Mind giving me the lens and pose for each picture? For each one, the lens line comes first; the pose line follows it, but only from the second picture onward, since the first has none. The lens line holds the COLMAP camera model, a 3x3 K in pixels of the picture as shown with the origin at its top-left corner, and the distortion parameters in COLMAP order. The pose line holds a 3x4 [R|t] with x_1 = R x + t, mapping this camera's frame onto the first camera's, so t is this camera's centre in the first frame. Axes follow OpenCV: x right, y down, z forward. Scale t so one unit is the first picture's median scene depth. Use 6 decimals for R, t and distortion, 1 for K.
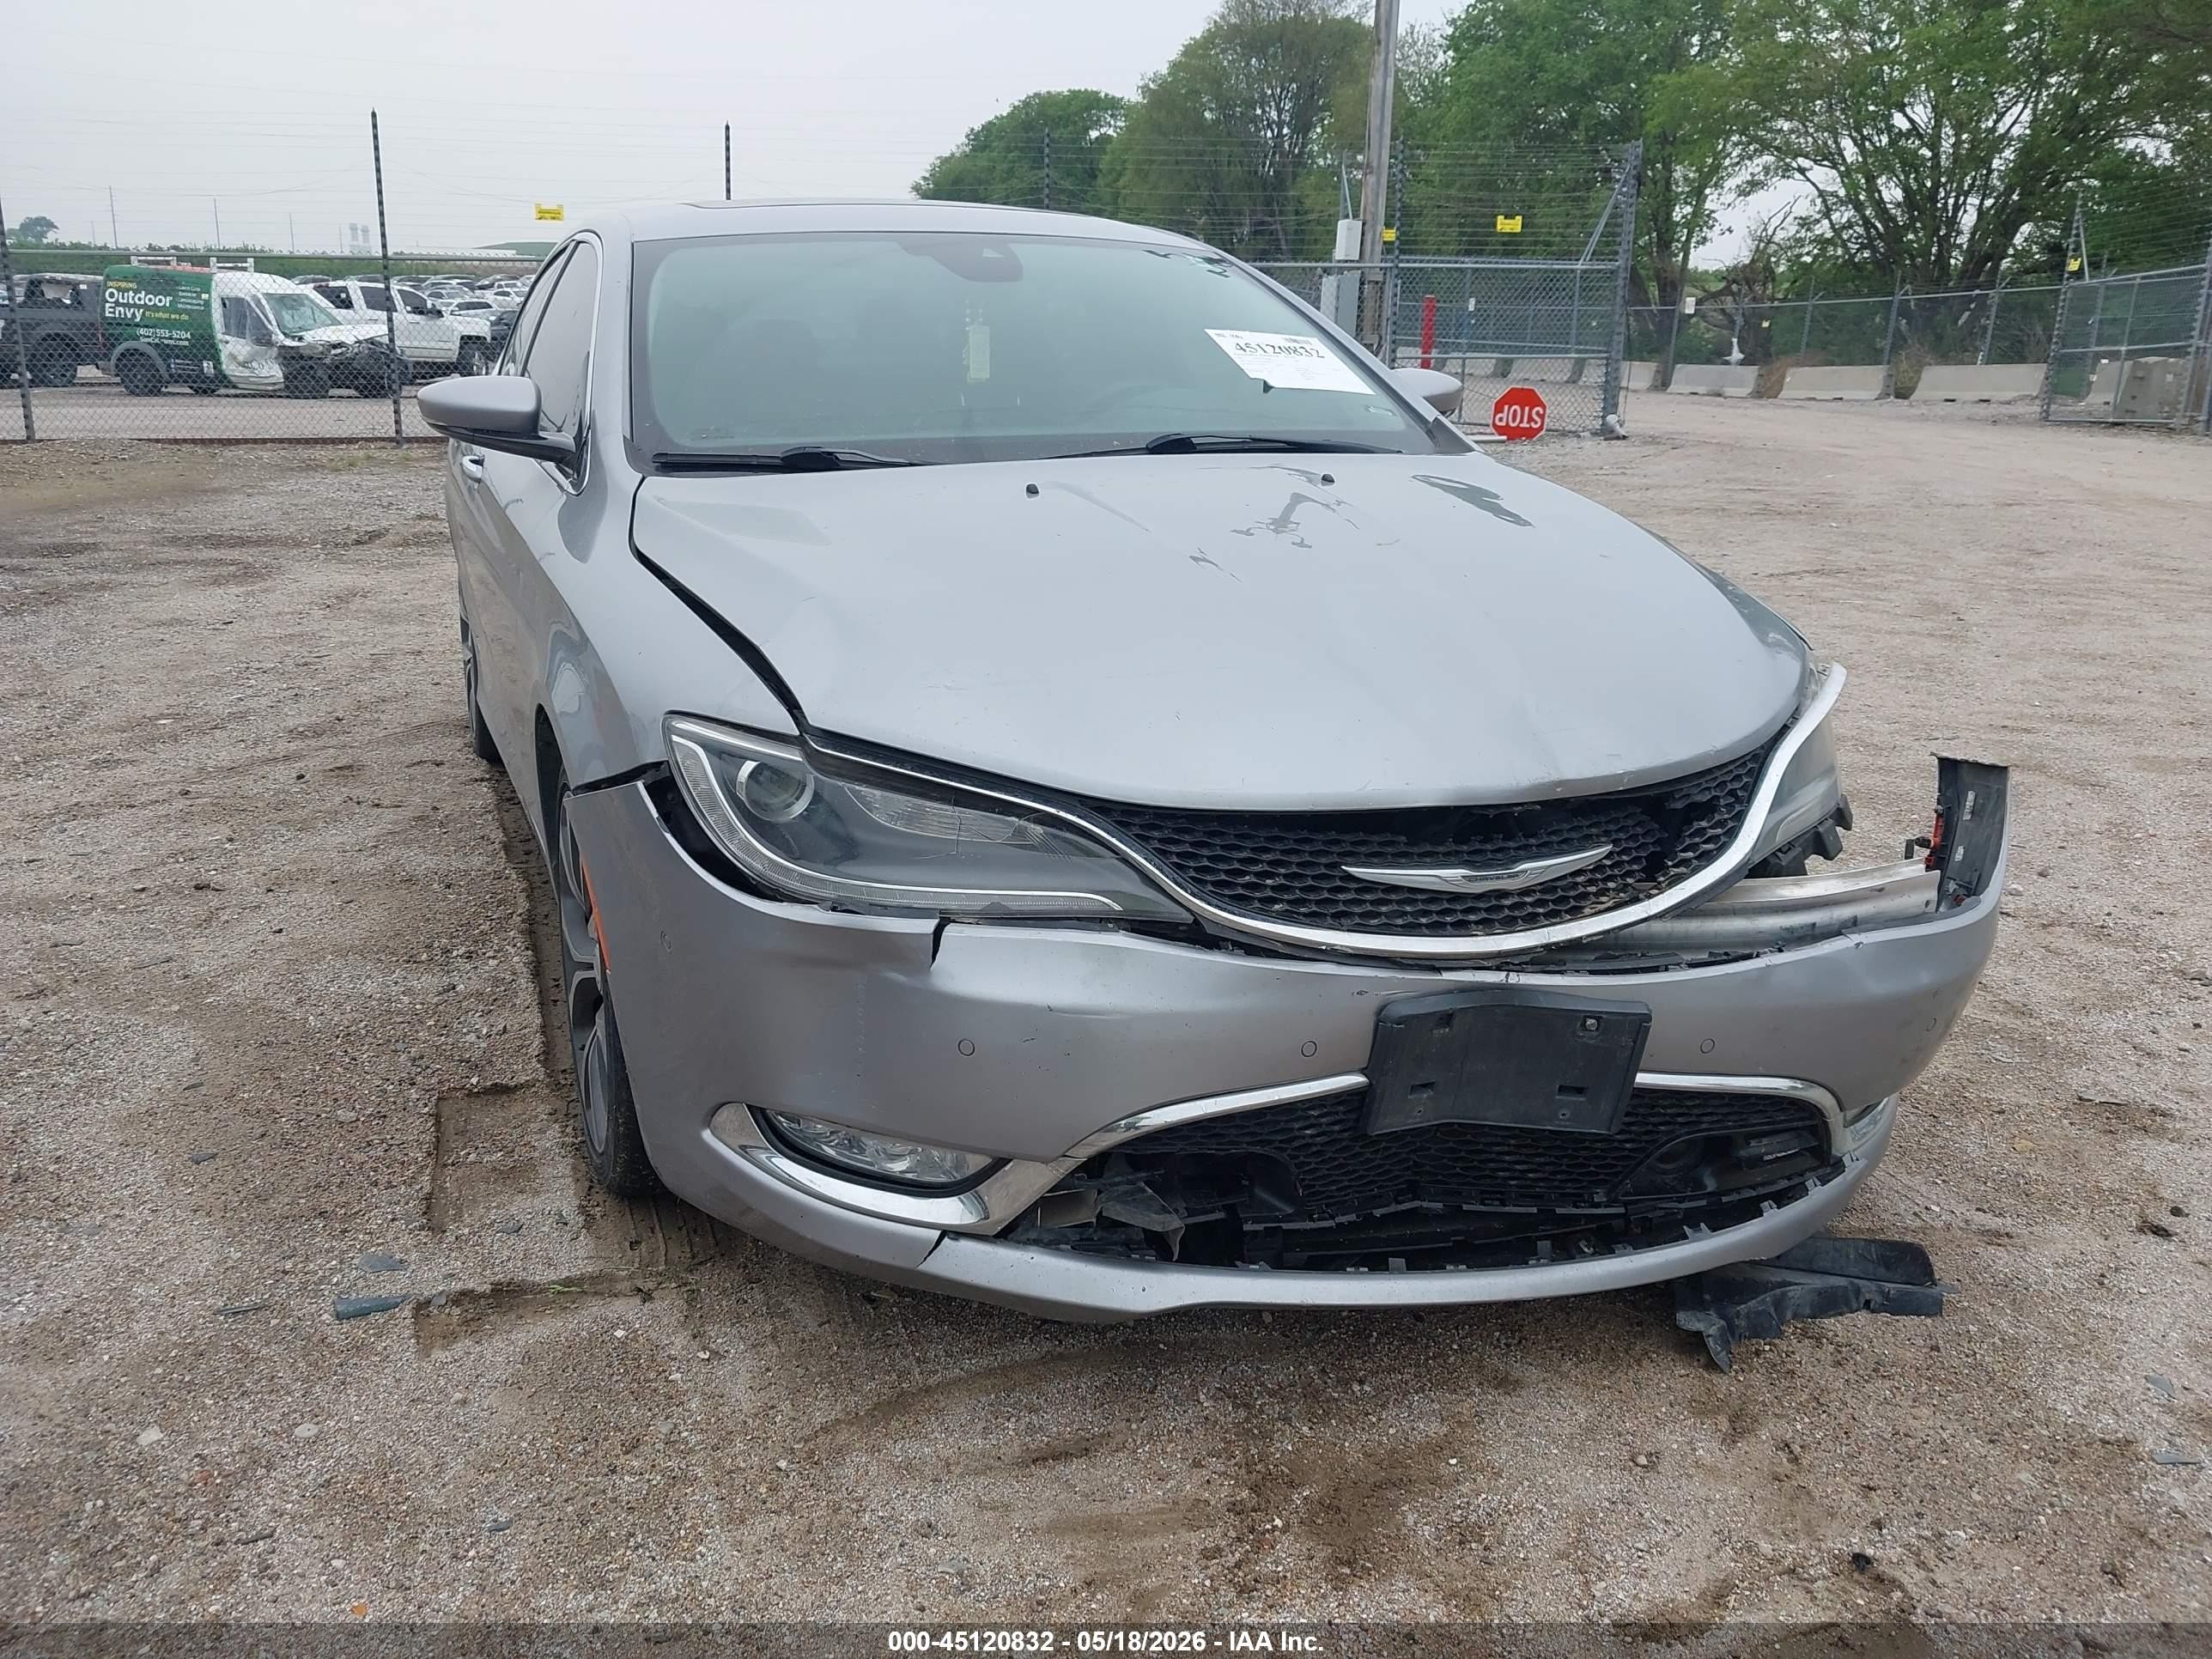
lens RADIAL K [[1703.1, 0, 1070.3], [0, 1703.1, 830.6], [0, 0, 1]] dist [-0.004987, 0.005078]
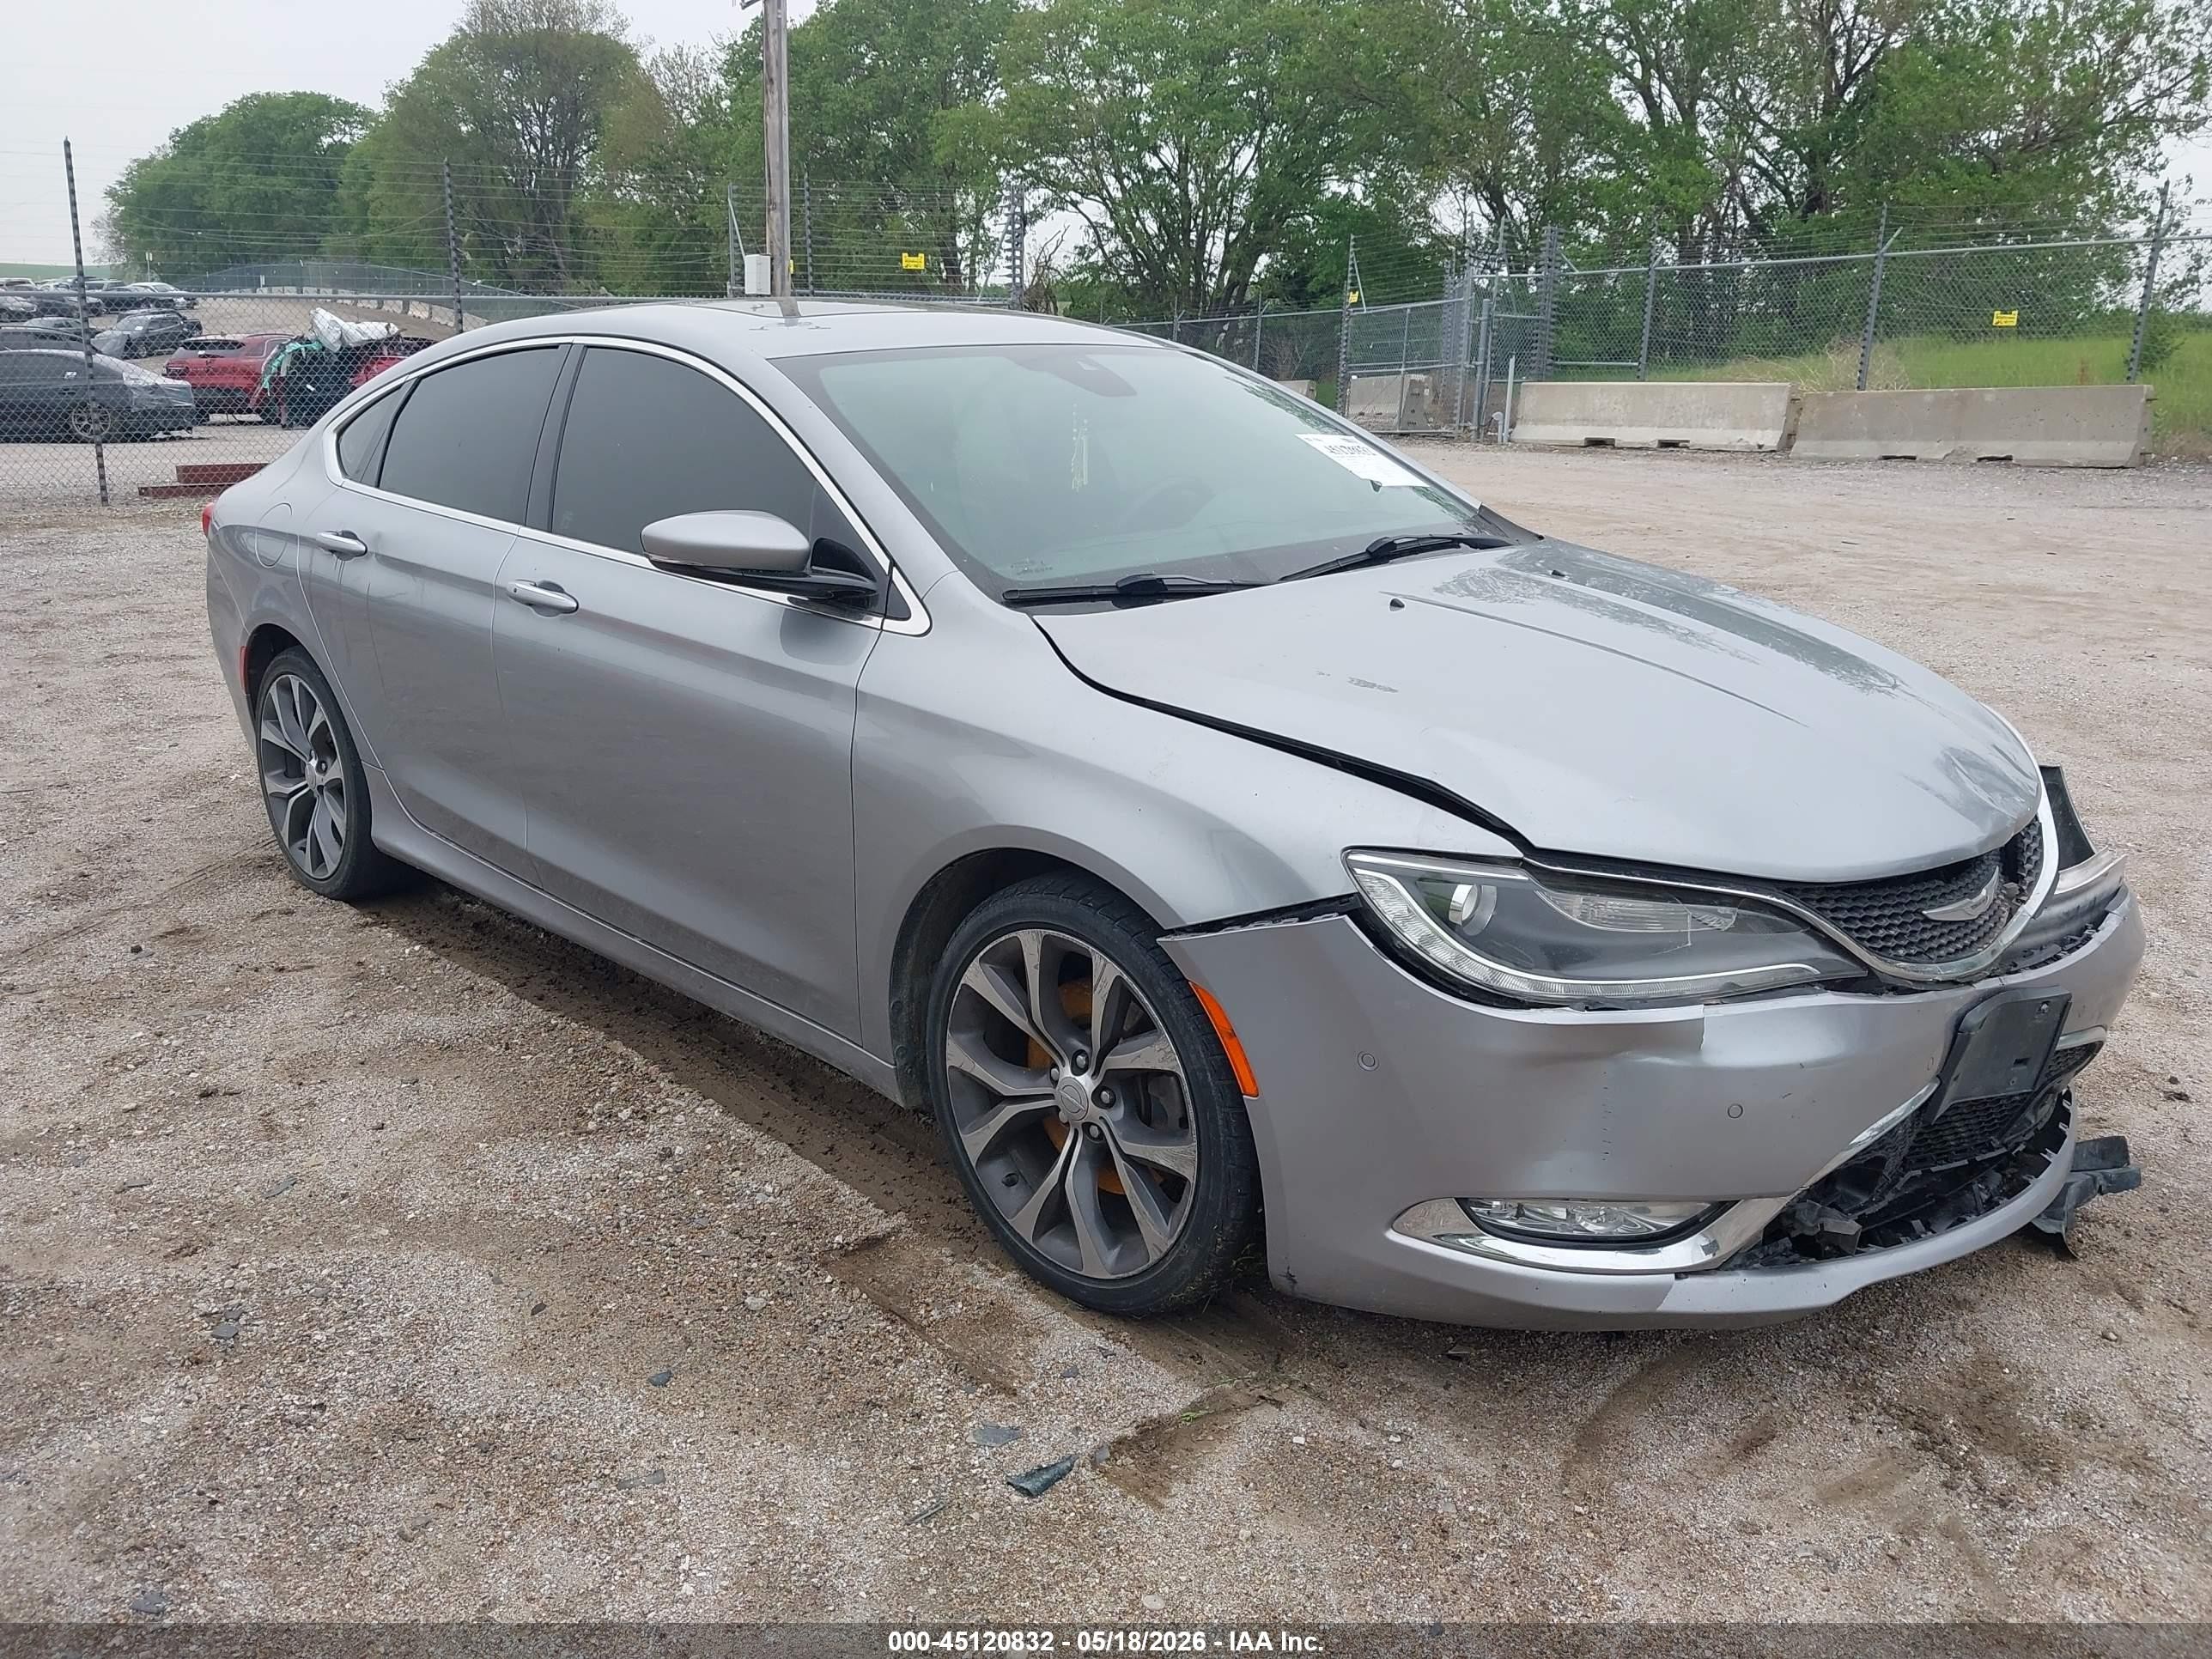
lens RADIAL K [[1703.1, 0, 1070.3], [0, 1703.1, 830.6], [0, 0, 1]] dist [-0.004987, 0.005078]
pose [[0.923200, -0.111532, 0.367780, -0.558229], [0.115419, 0.993250, 0.011486, -0.079993], [-0.366579, 0.031845, 0.929842, 0.049958]]
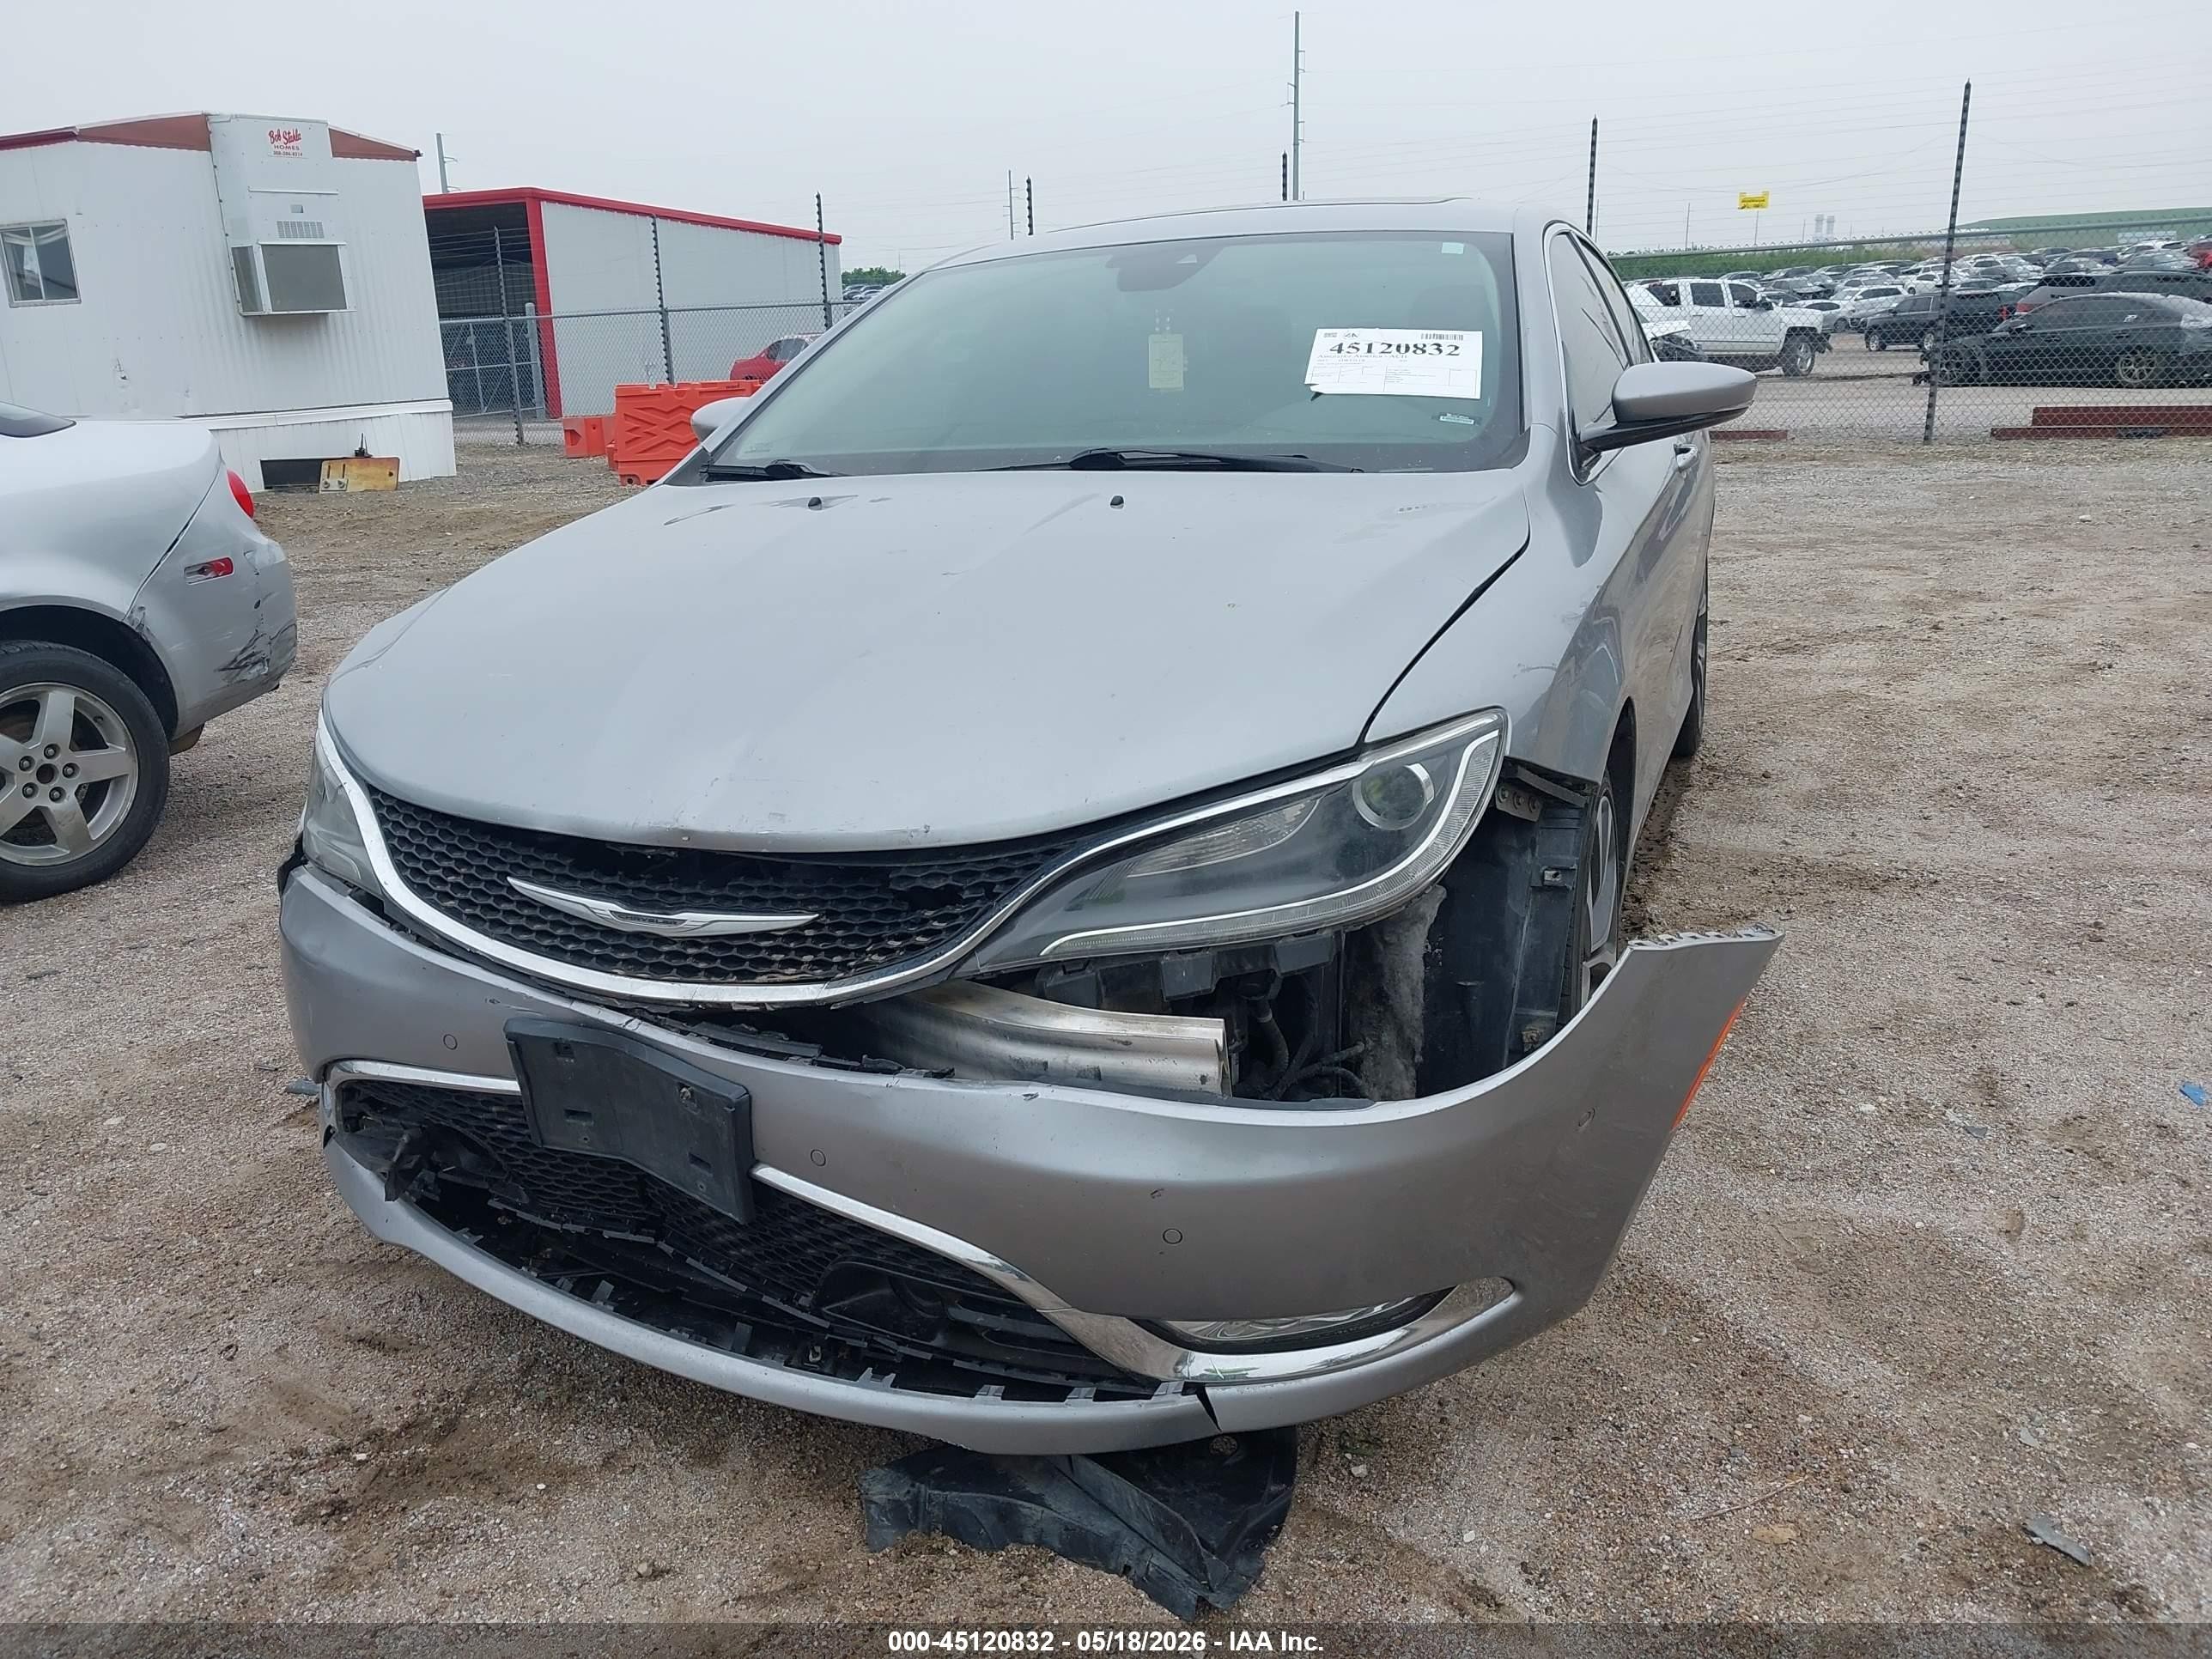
lens RADIAL K [[1703.1, 0, 1070.3], [0, 1703.1, 830.6], [0, 0, 1]] dist [-0.004987, 0.005078]
pose [[0.737453, 0.148374, -0.658899, 0.709429], [-0.146089, 0.987518, 0.058869, -0.076695], [0.659410, 0.052844, 0.749924, 0.293068]]
